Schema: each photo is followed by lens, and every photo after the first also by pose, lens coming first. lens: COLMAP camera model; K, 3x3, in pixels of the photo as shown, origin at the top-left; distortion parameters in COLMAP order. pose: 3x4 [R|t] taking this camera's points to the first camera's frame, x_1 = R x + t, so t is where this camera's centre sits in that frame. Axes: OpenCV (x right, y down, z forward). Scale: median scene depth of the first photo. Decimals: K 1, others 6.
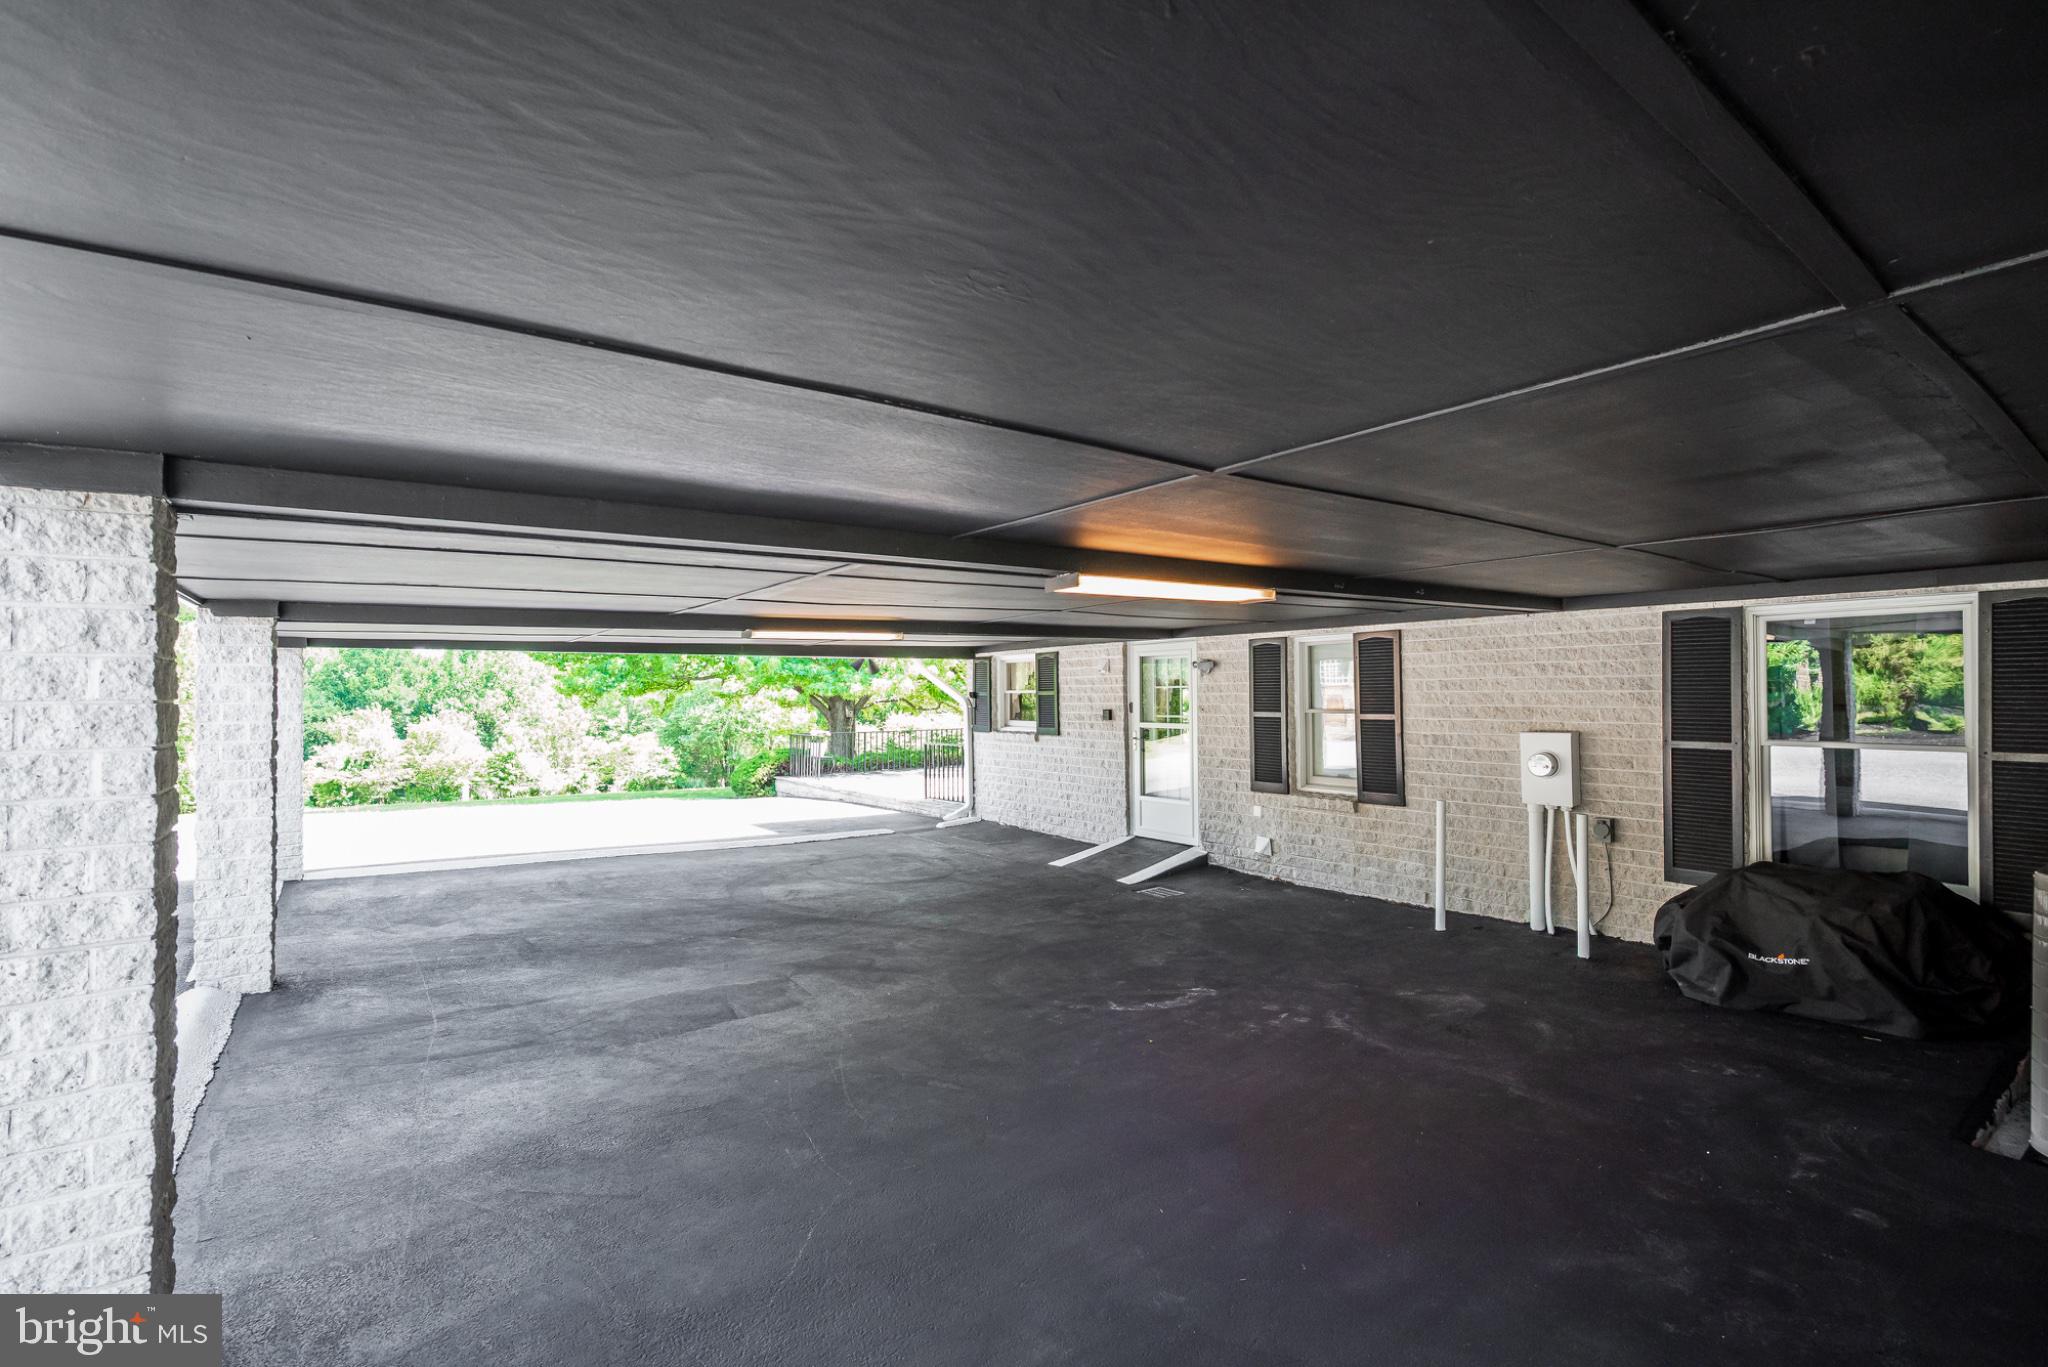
lens RADIAL K [[895.3, 0, 1021.3], [0, 895.3, 688.6], [0, 0, 1]] dist [-0.001026, -0.000432]
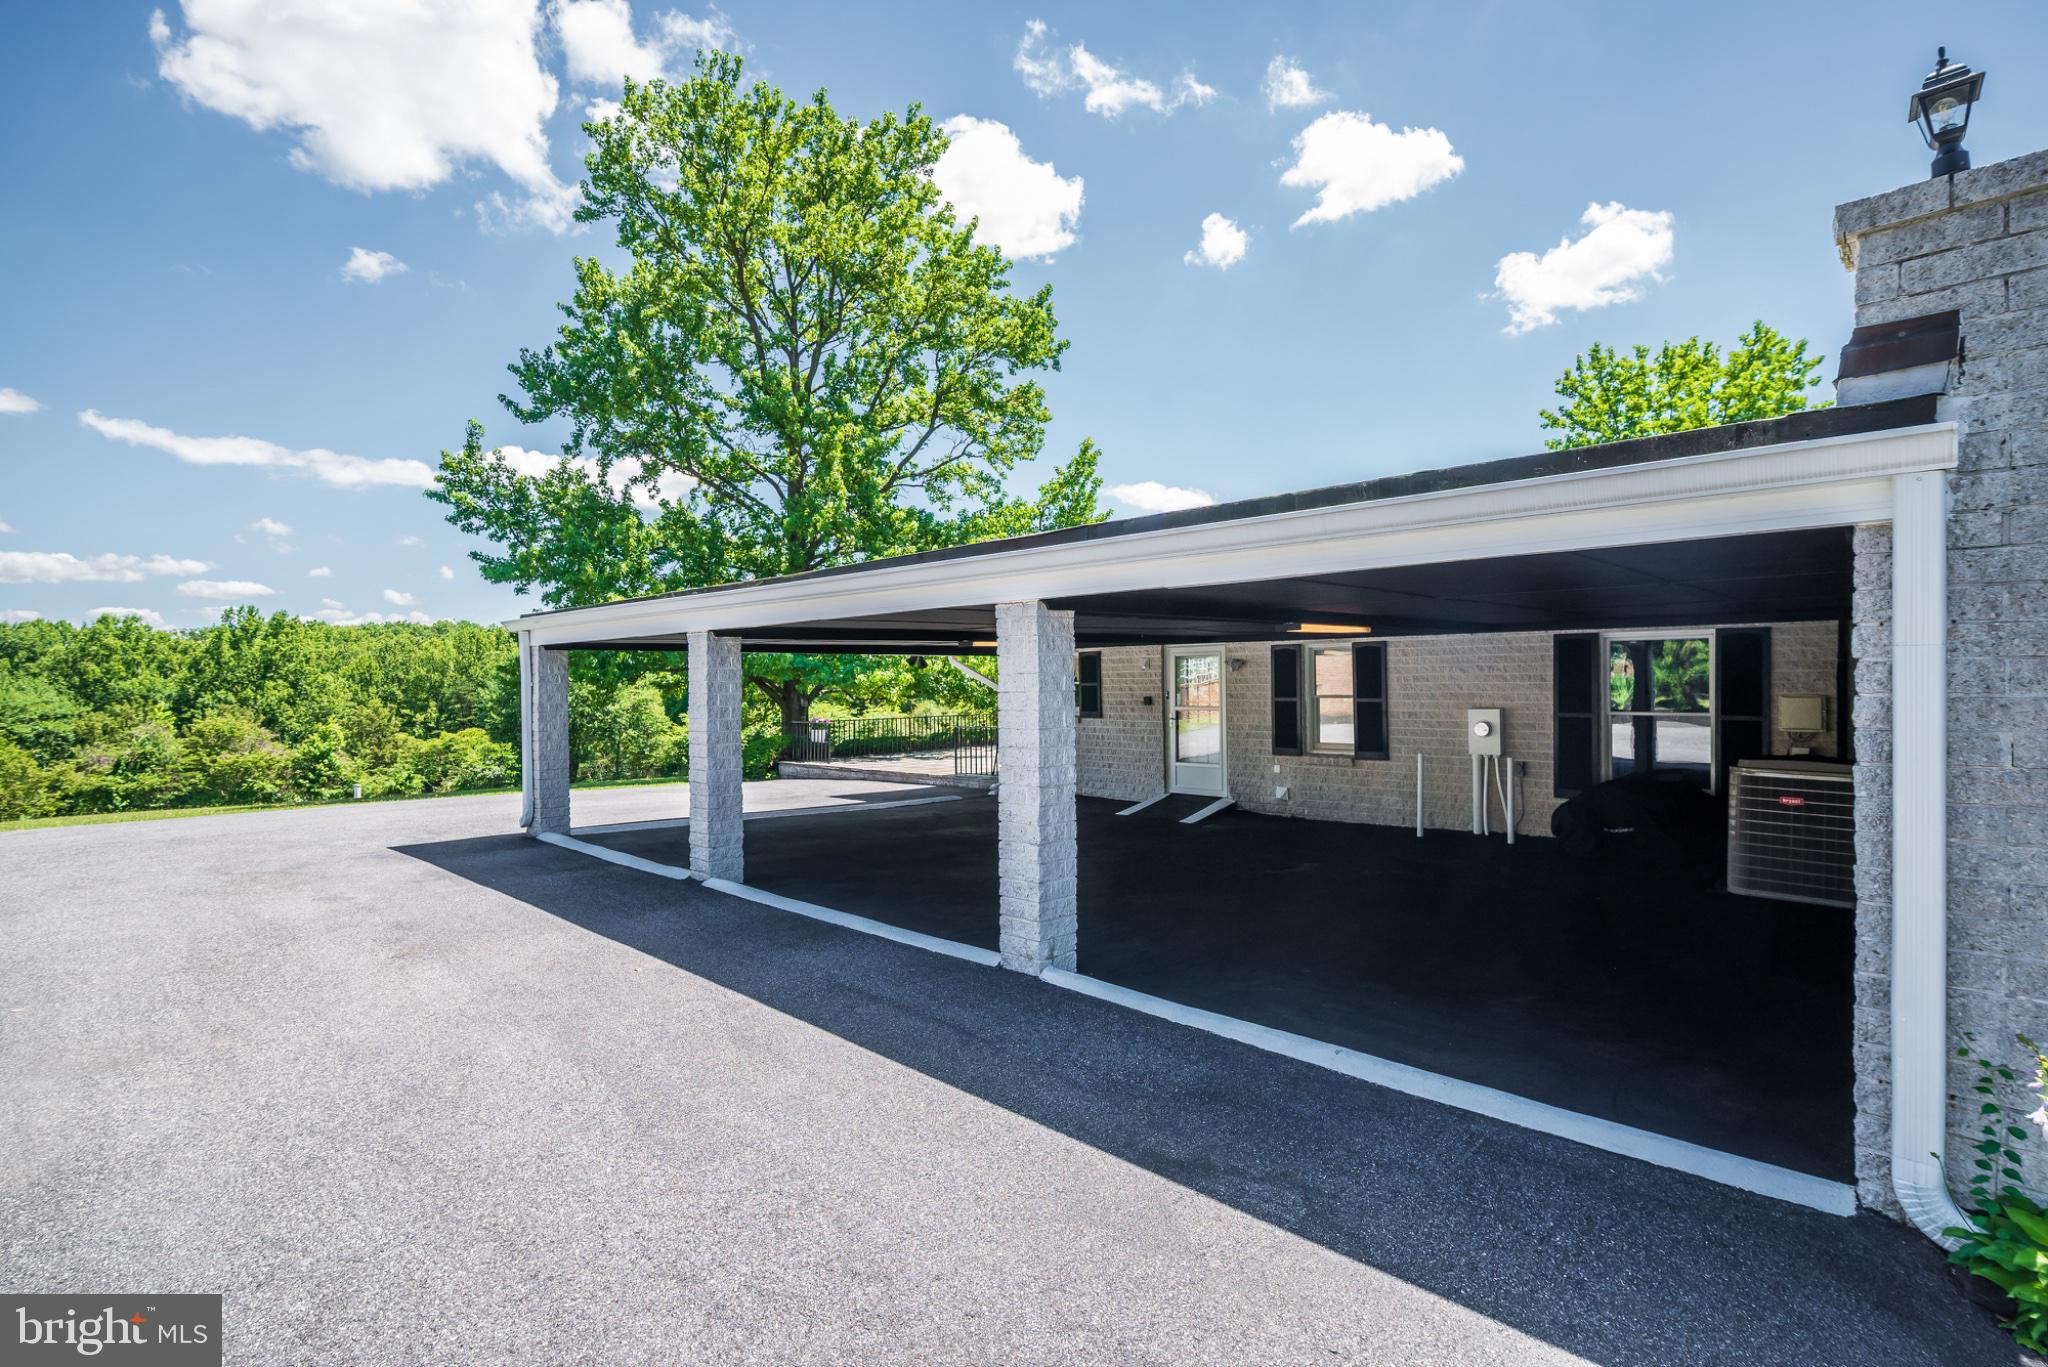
lens RADIAL K [[948.2, 0, 1024.0], [0, 948.2, 683.5], [0, 0, 1]] dist [0.001853, -0.000166]
pose [[0.986187, -0.002875, 0.165613, -0.363942], [0.001879, 0.999979, 0.006168, -0.005538], [-0.165628, -0.005771, 0.986171, -0.382784]]
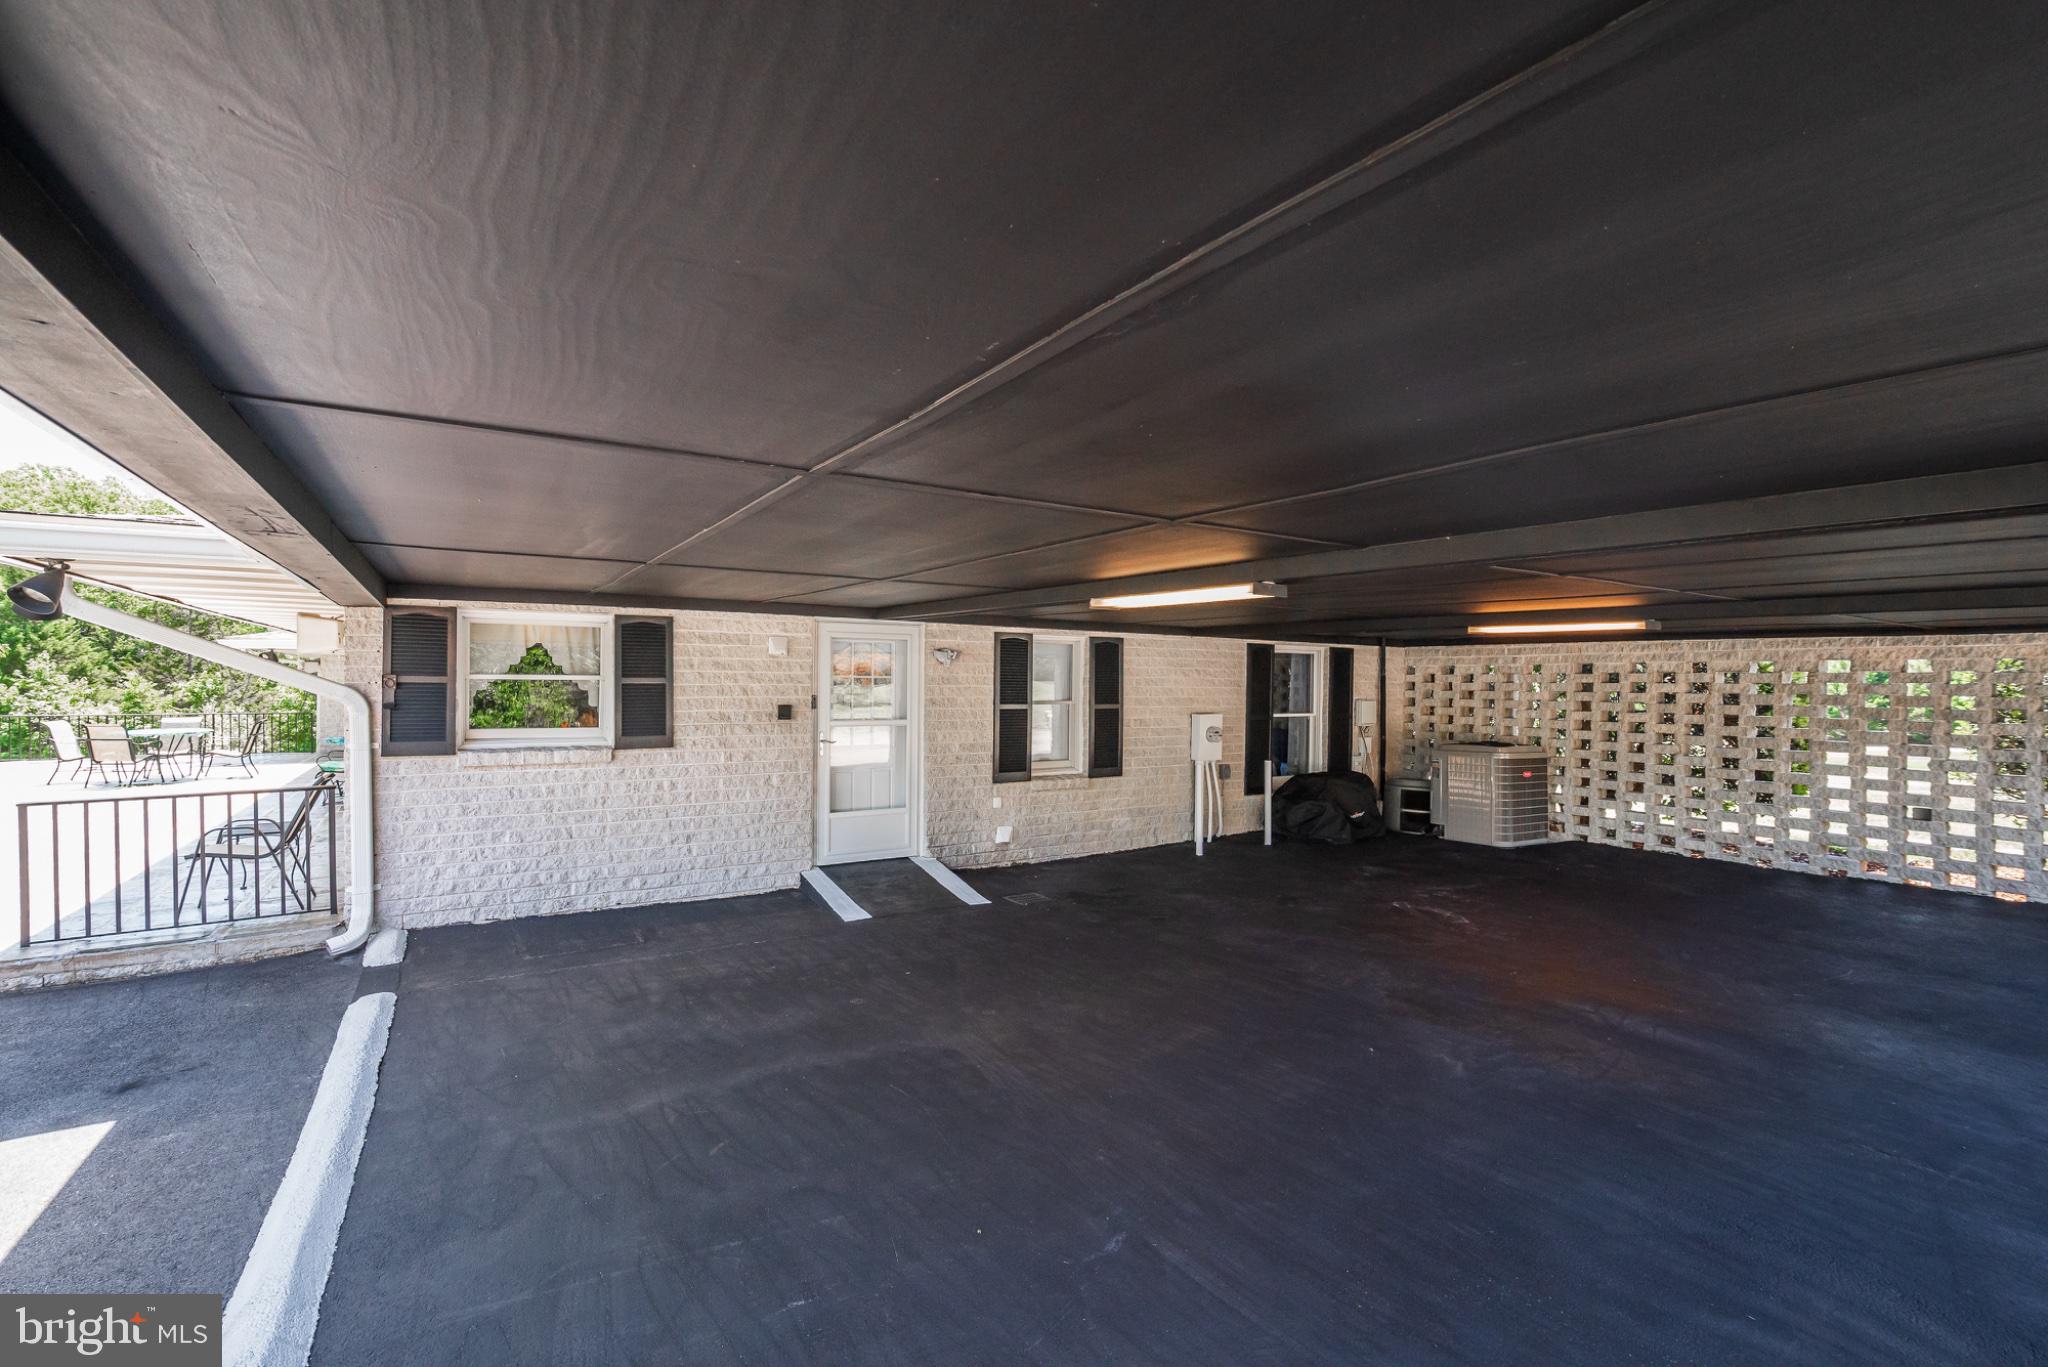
lens RADIAL K [[895.3, 0, 1021.3], [0, 895.3, 688.6], [0, 0, 1]] dist [-0.001026, -0.000432]
pose [[0.089005, 0.007825, 0.996000, -0.734916], [-0.012510, 0.999899, -0.006738, 0.014625], [-0.995953, -0.011860, 0.089094, 0.876685]]
